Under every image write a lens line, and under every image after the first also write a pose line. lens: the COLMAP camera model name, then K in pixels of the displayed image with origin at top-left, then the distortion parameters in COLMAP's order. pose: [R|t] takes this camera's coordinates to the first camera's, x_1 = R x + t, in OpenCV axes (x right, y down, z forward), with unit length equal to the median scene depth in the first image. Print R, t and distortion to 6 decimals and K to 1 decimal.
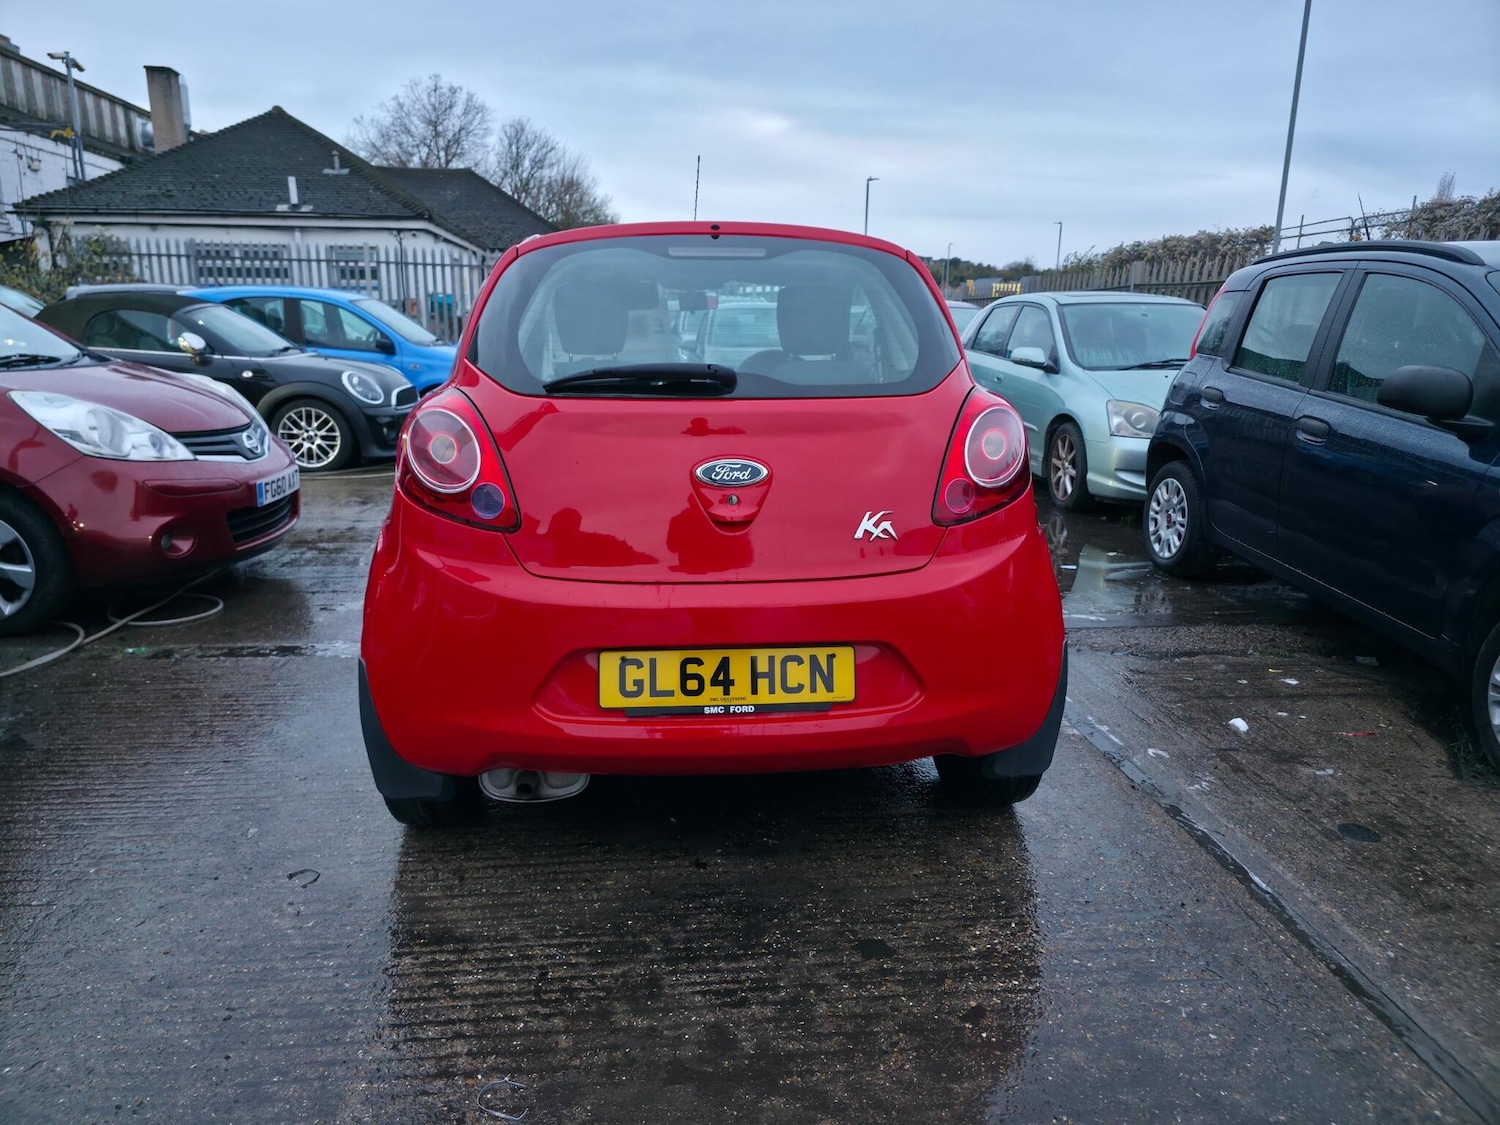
lens RADIAL K [[1008.6, 0, 743.9], [0, 1008.6, 556.2], [0, 0, 1]] dist [0.058100, -0.050123]
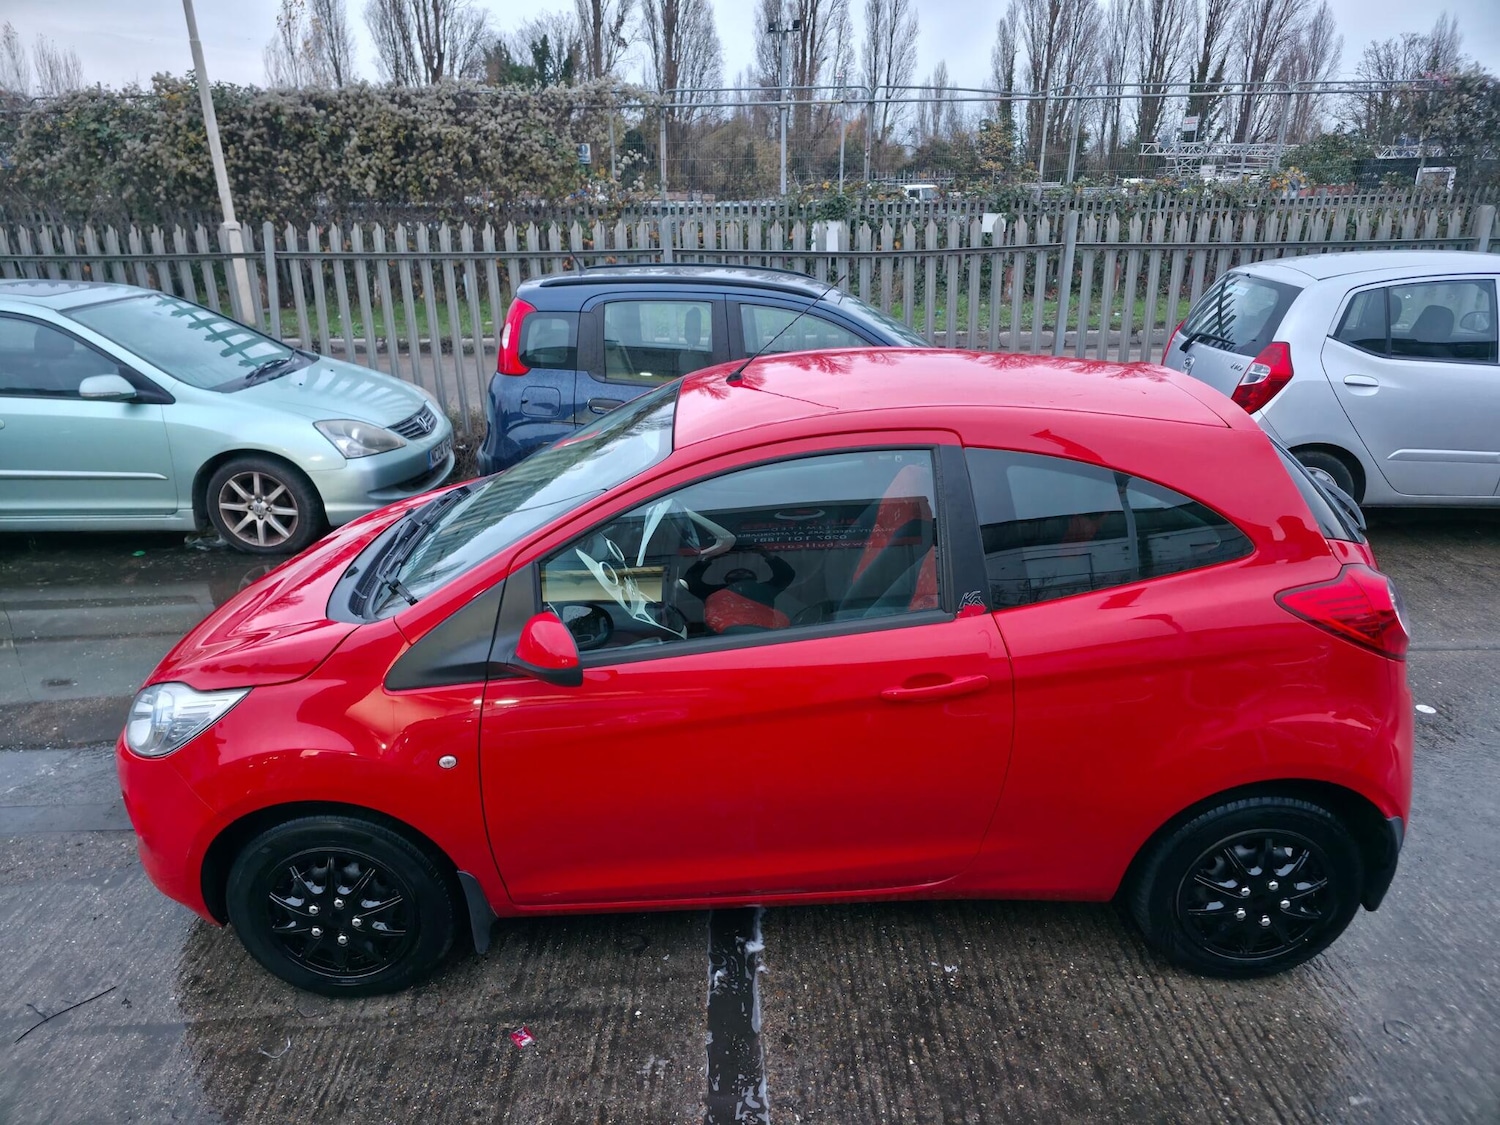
lens RADIAL K [[993.3, 0, 755.8], [0, 993.3, 540.9], [0, 0, 1]] dist [0.052067, -0.038532]
pose [[0.061962, -0.338423, 0.938952, -1.015399], [0.234277, 0.919407, 0.315918, -0.517583], [-0.970193, 0.200400, 0.136253, 1.096813]]
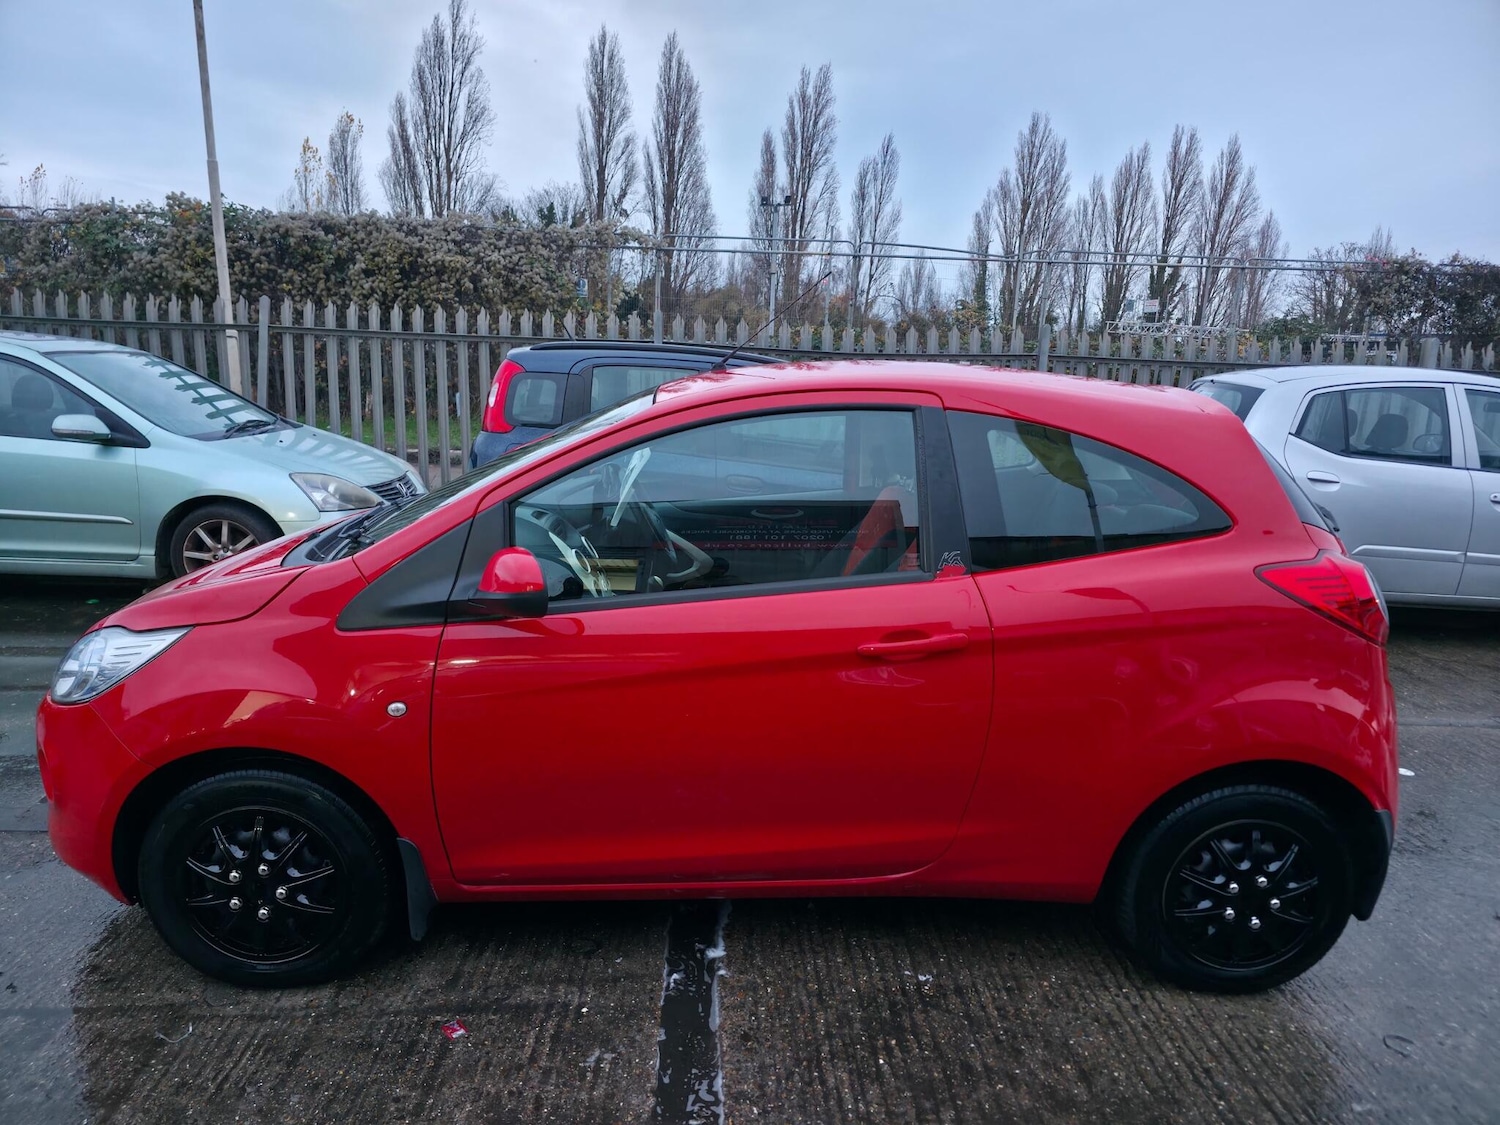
lens RADIAL K [[984.6, 0, 770.3], [0, 984.6, 559.3], [0, 0, 1]] dist [0.058404, -0.042956]
pose [[0.036618, -0.206684, 0.977722, -1.035187], [0.190517, 0.961878, 0.196199, -0.363630], [-0.981001, 0.179088, 0.074599, 1.128713]]
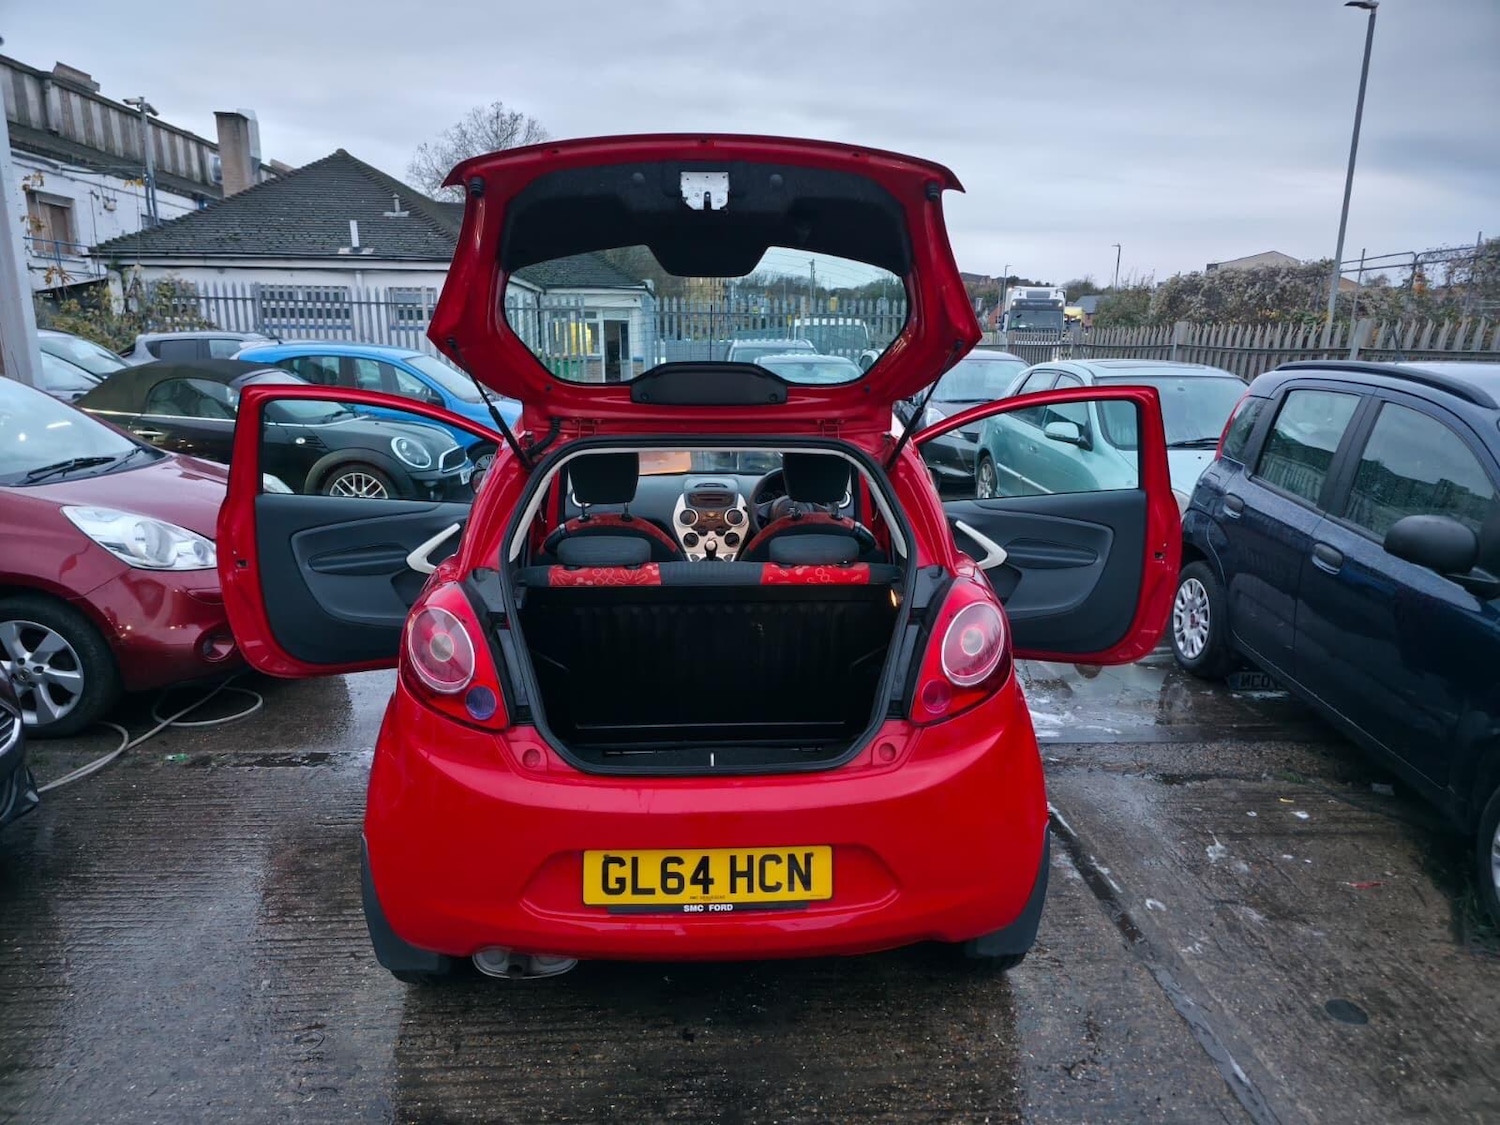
lens RADIAL K [[1005.6, 0, 757.1], [0, 1005.6, 564.5], [0, 0, 1]] dist [0.057356, -0.043937]
pose [[0.999104, 0.009781, -0.041182, 0.051434], [-0.010033, 0.999932, -0.005904, -0.133834], [0.041121, 0.006312, 0.999134, -0.023703]]
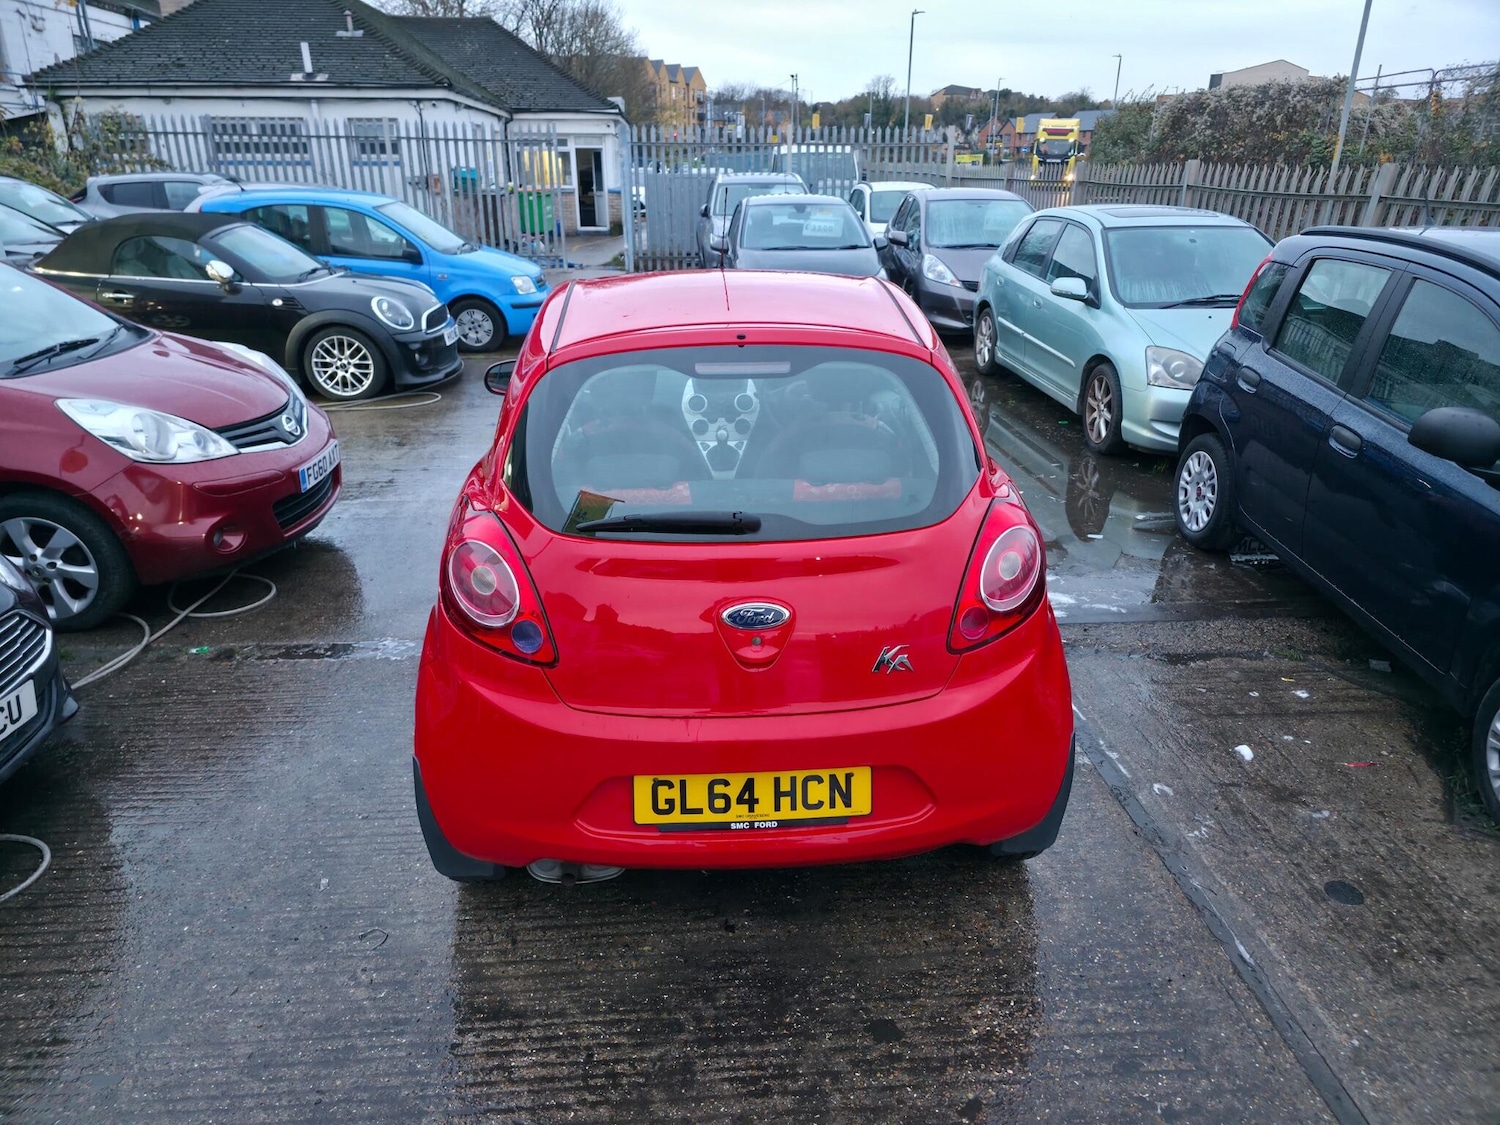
lens RADIAL K [[1006.5, 0, 750.0], [0, 1006.5, 562.5], [0, 0, 1]] dist [0.055705, -0.044032]
pose [[0.999600, 0.002547, -0.028176, 0.007496], [0.001731, 0.988567, 0.150775, -0.199861], [0.028238, -0.150764, 0.988166, -0.018790]]
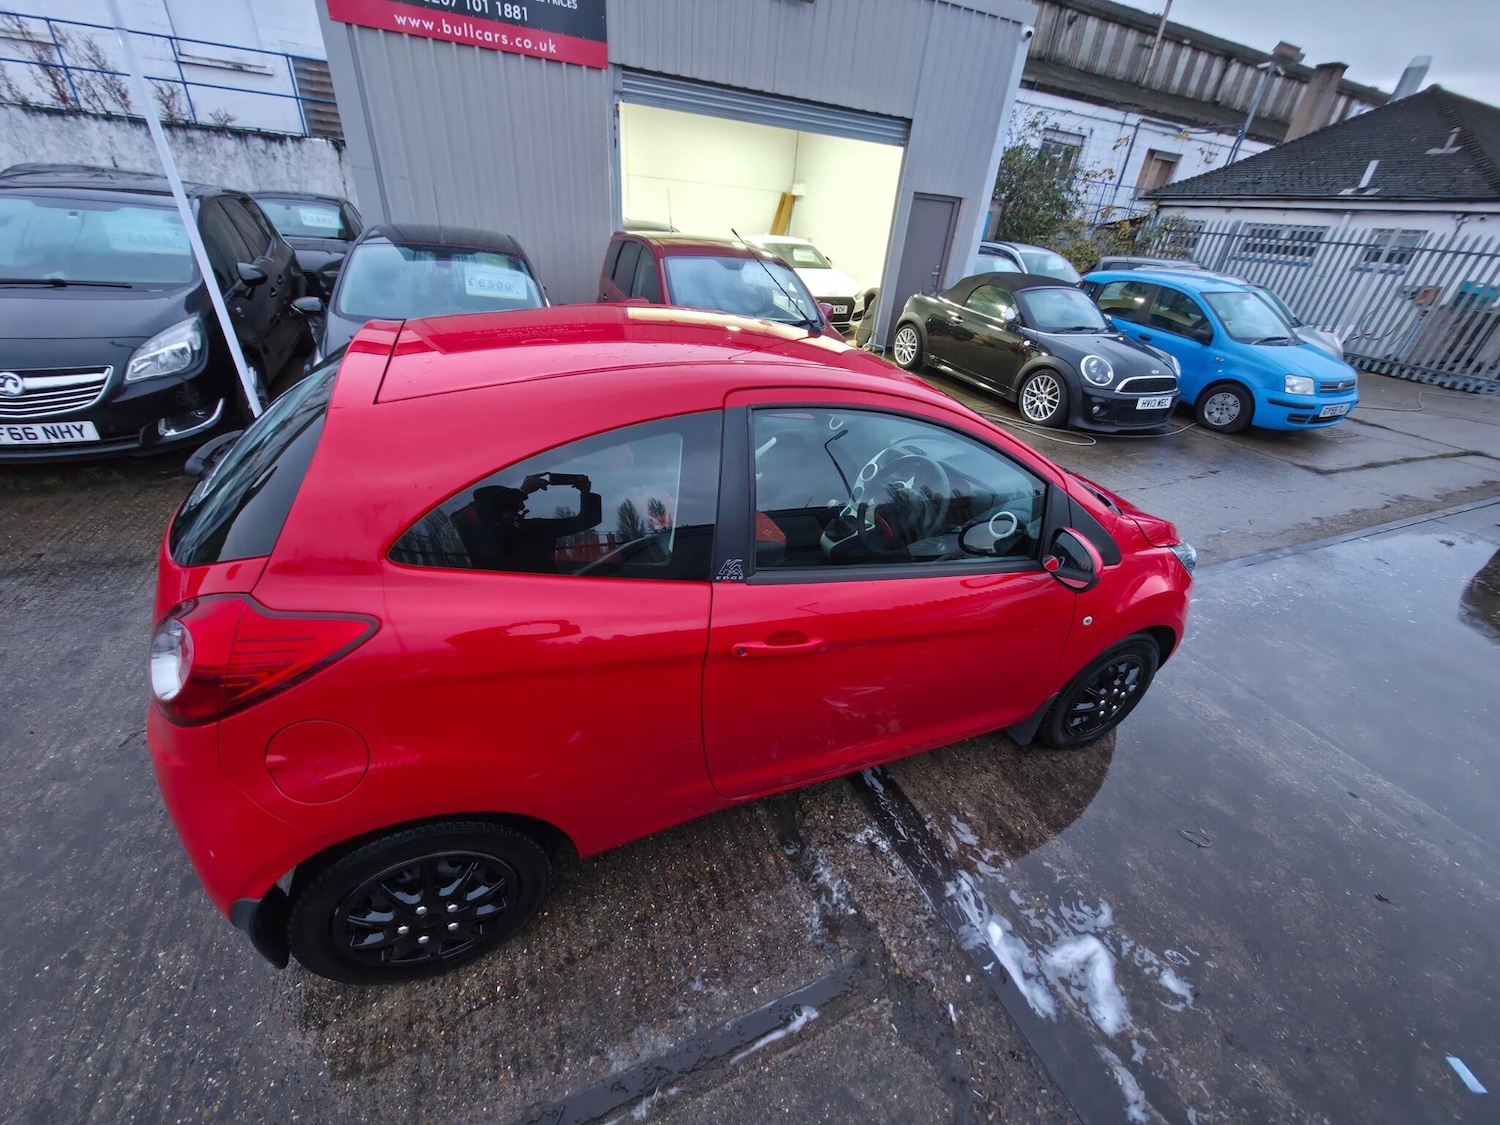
lens RADIAL K [[589.6, 0, 750.0], [0, 589.6, 562.5], [0, 0, 1]] dist [0.000968, -0.000017]
pose [[0.299638, 0.499094, -0.813094, 0.563686], [-0.284975, 0.860166, 0.422970, -0.399323], [0.910498, 0.104973, 0.399968, 0.922489]]
